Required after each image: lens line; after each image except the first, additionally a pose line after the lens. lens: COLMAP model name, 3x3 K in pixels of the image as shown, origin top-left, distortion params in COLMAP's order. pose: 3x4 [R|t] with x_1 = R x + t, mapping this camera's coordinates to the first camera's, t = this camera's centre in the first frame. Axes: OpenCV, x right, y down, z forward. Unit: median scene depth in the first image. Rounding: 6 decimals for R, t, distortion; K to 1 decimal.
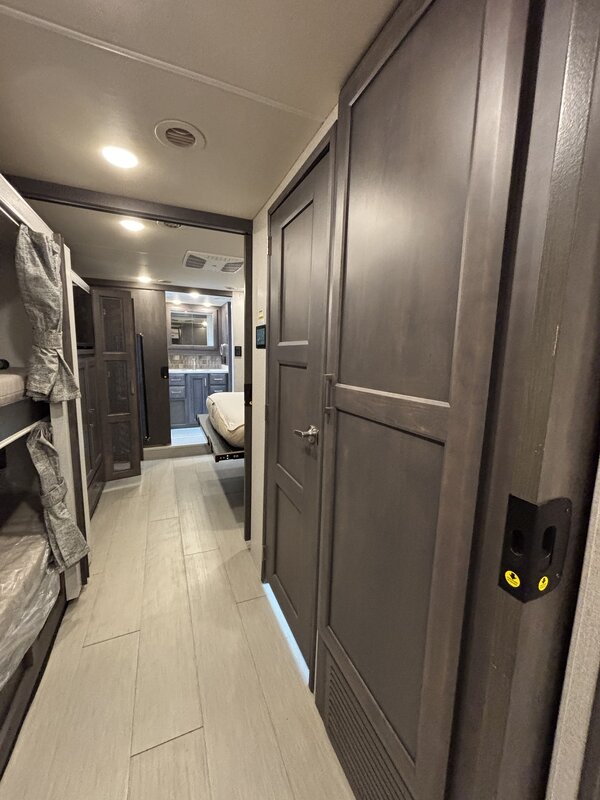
lens RADIAL K [[321.3, 0, 302.0], [0, 321.3, 399.9], [0, 0, 1]] dist [-0.001246, -0.000349]
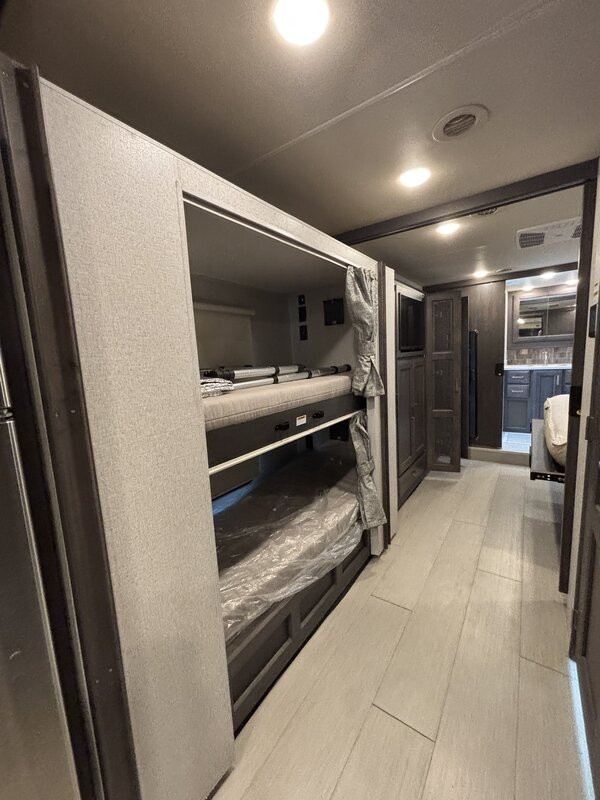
lens RADIAL K [[321.3, 0, 302.0], [0, 321.3, 399.9], [0, 0, 1]] dist [-0.001246, -0.000349]
pose [[0.522047, 0.066516, -0.850319, 0.139503], [-0.054777, 0.997511, 0.044400, -0.017895], [0.851156, 0.023399, 0.524391, 0.077921]]
